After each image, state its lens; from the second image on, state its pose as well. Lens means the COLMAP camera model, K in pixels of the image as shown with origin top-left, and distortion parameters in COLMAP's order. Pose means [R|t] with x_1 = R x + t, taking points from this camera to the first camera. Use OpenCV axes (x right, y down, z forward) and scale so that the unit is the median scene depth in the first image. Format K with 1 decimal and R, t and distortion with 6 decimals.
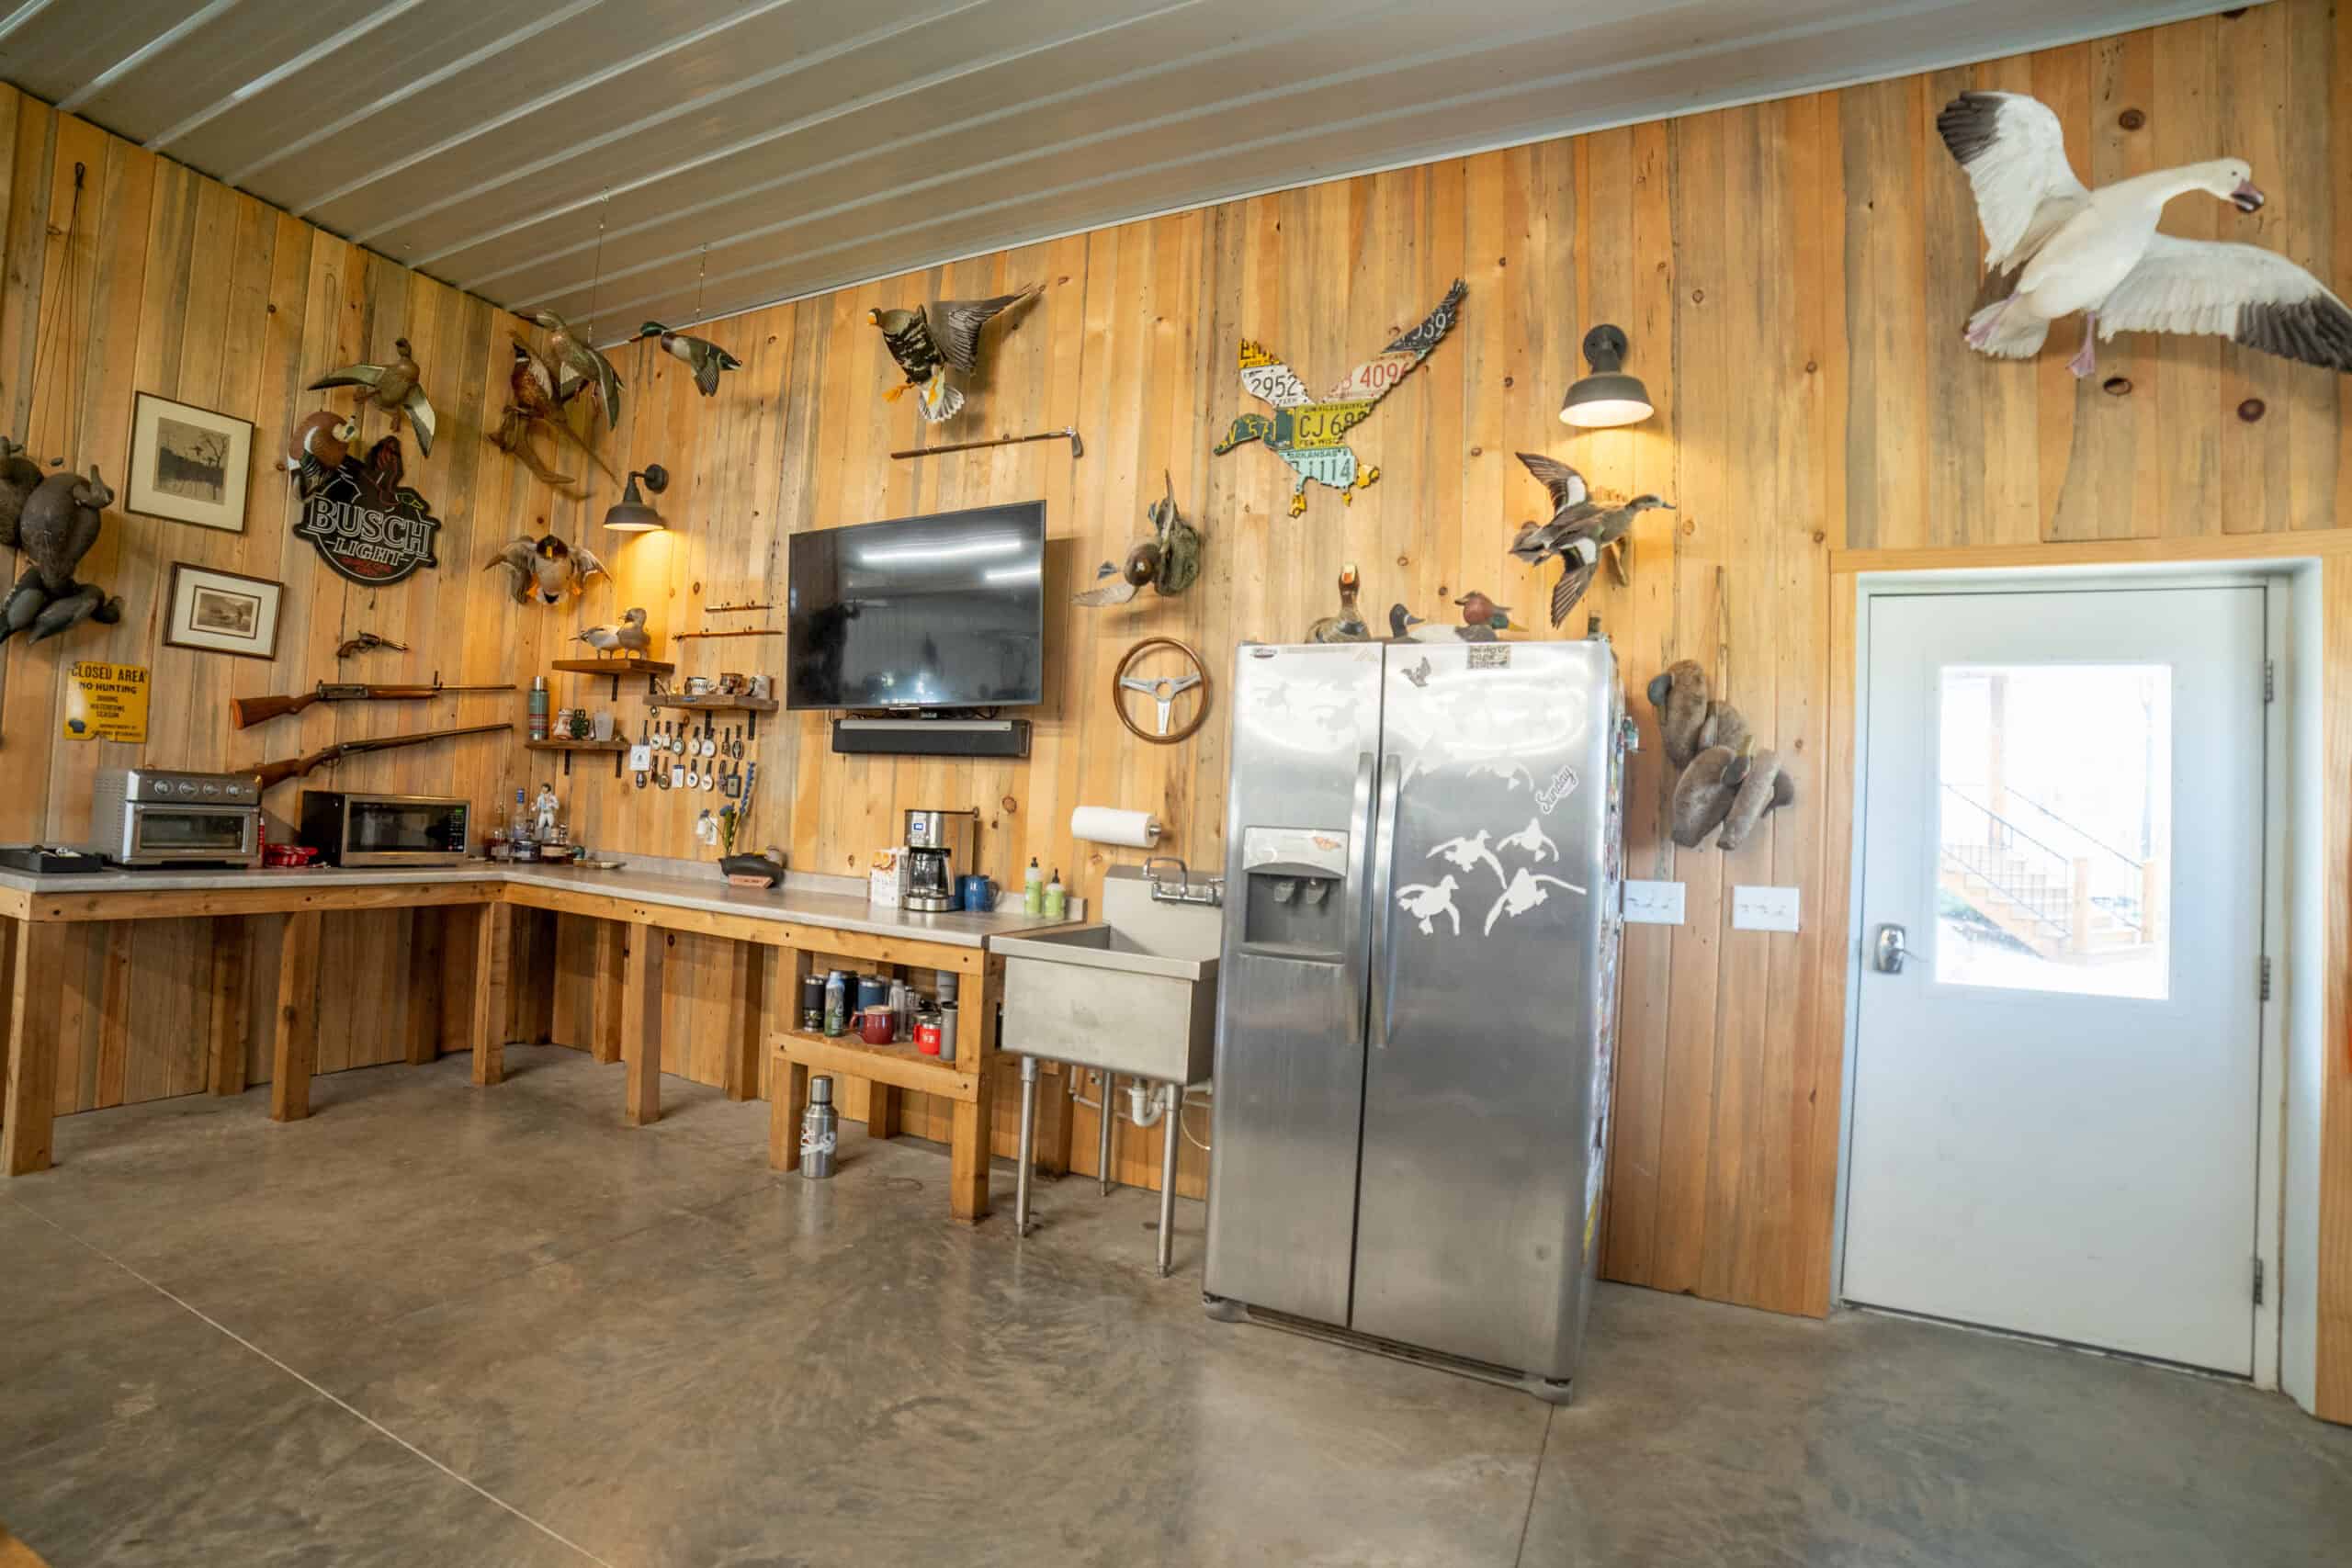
lens RADIAL K [[1000.0, 0, 1164.1], [0, 1000.0, 776.3], [0, 0, 1]] dist [-0.103831, 0.041945]
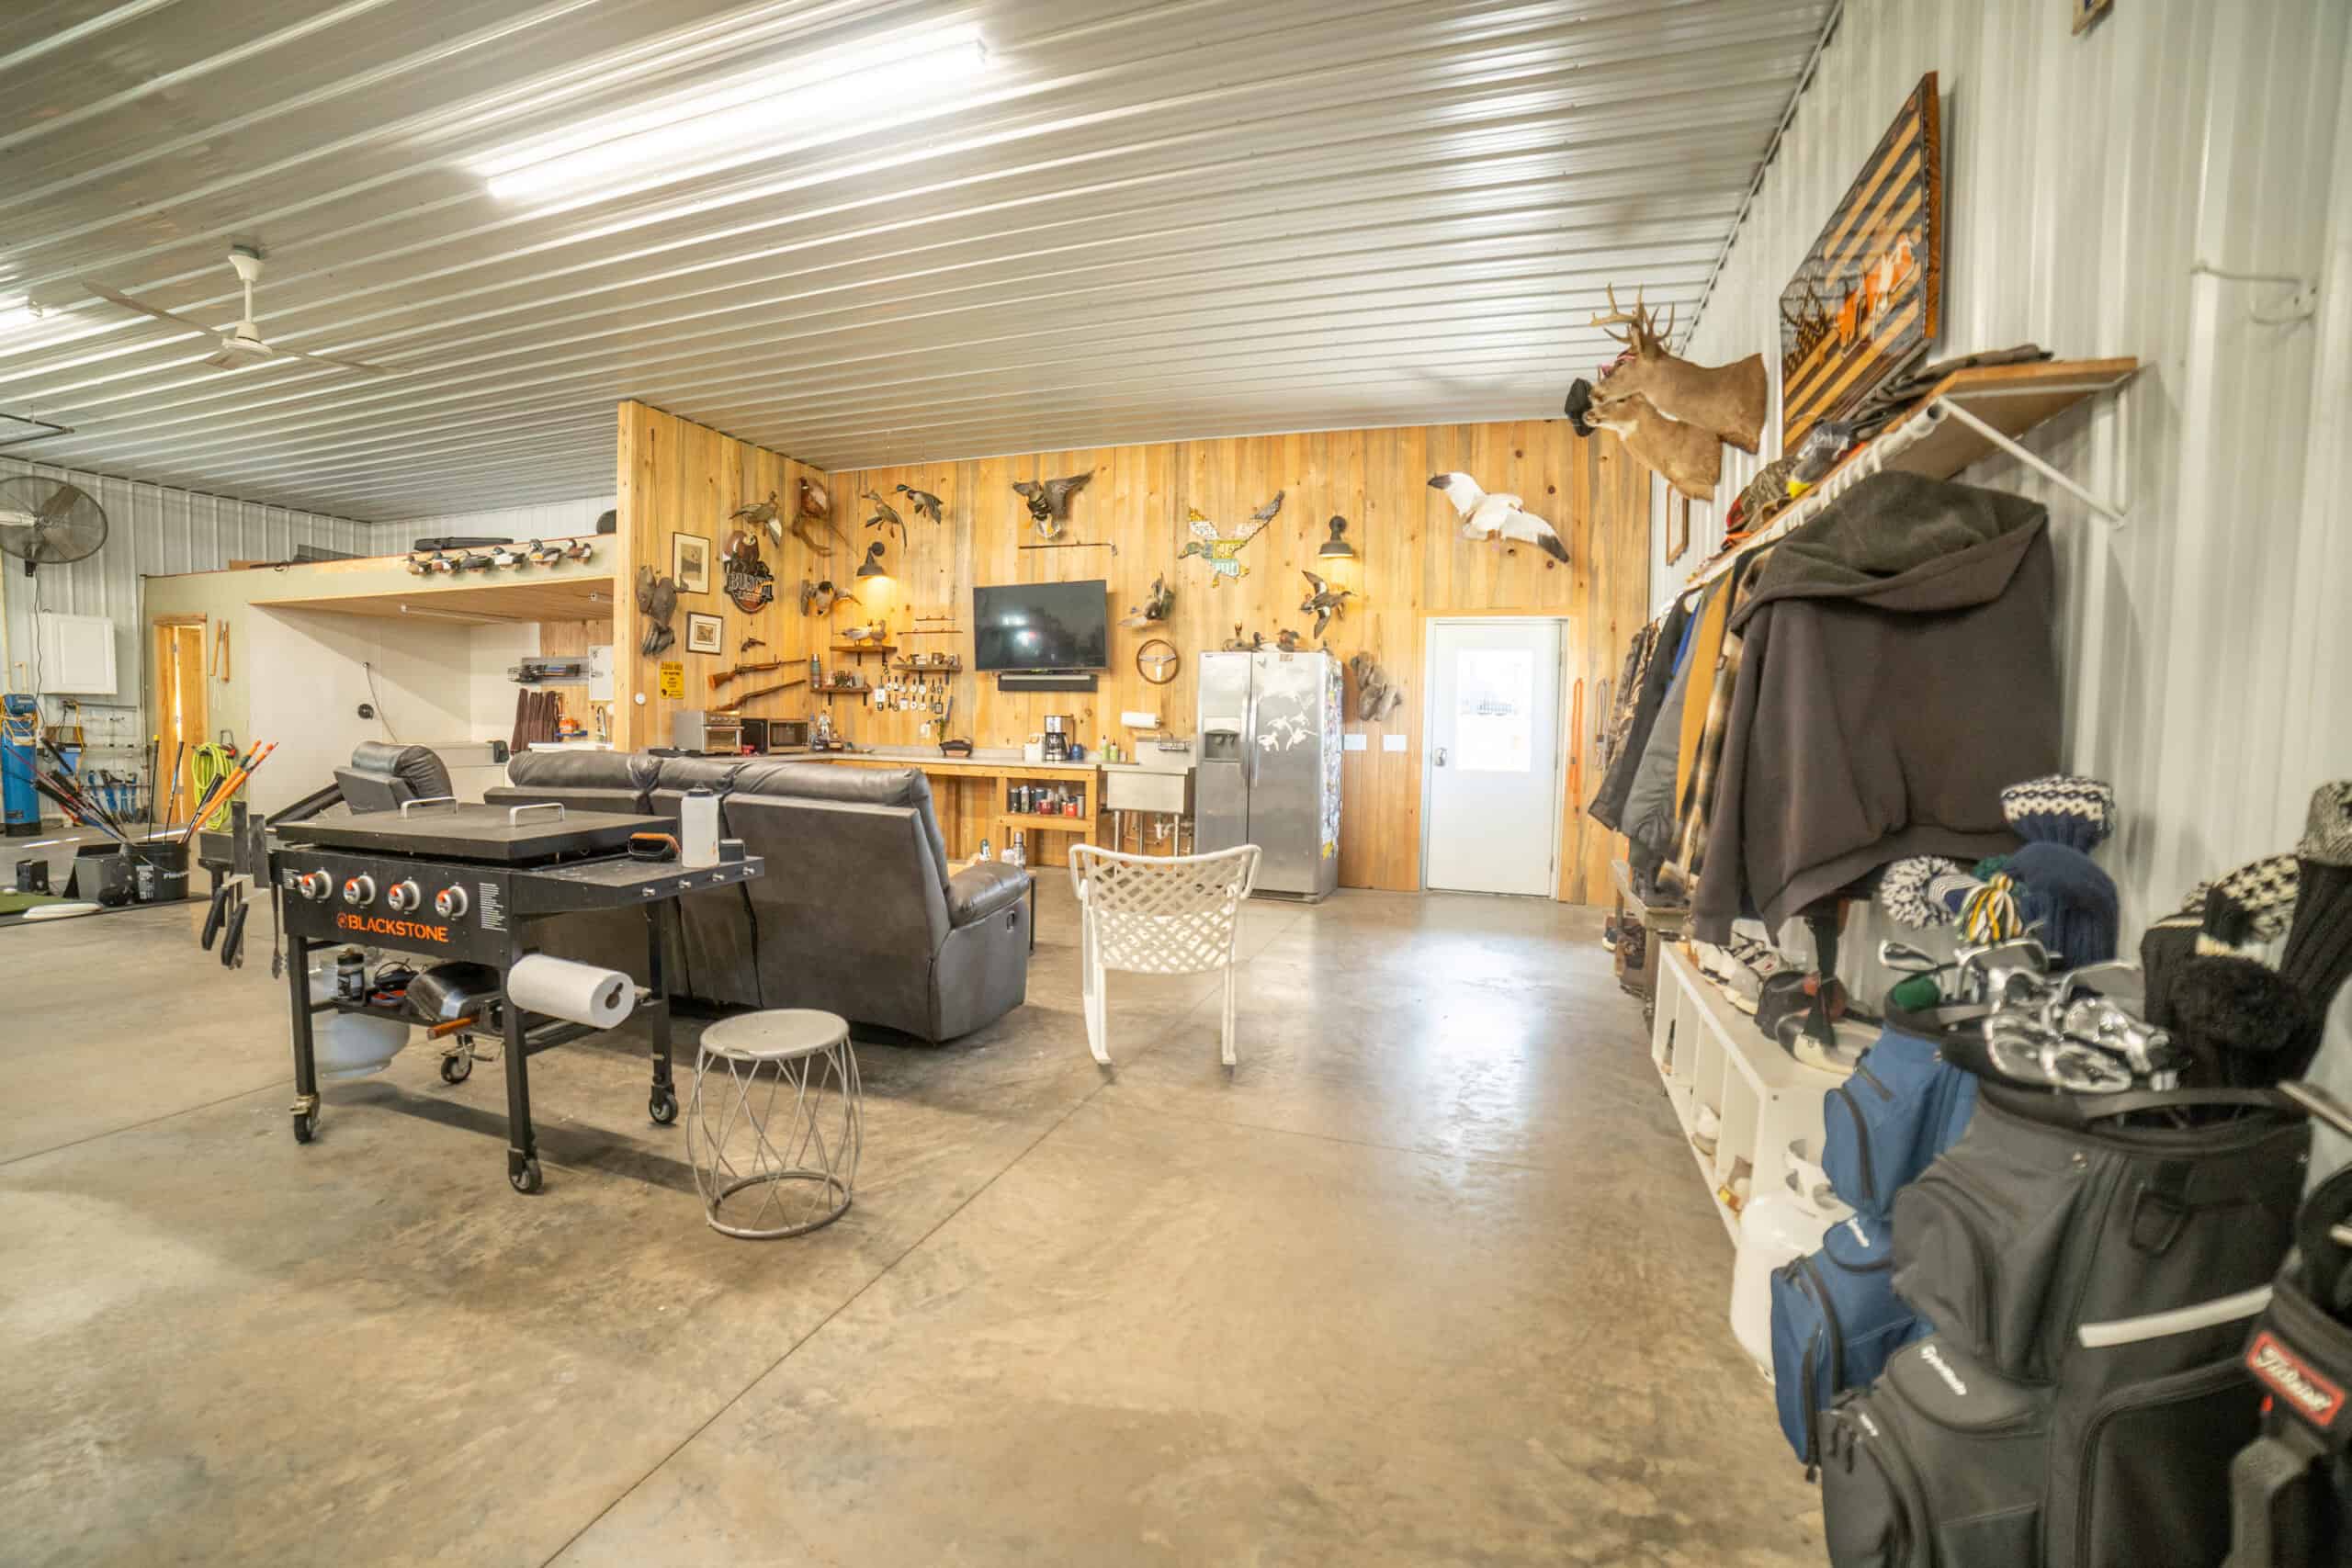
lens RADIAL K [[975.9, 0, 1144.2], [0, 975.9, 776.0], [0, 0, 1]] dist [-0.102485, 0.028643]
pose [[0.993922, -0.037653, 0.103446, -0.275678], [0.027282, 0.994623, 0.099904, -0.047328], [-0.106652, -0.096475, 0.989605, -1.256107]]
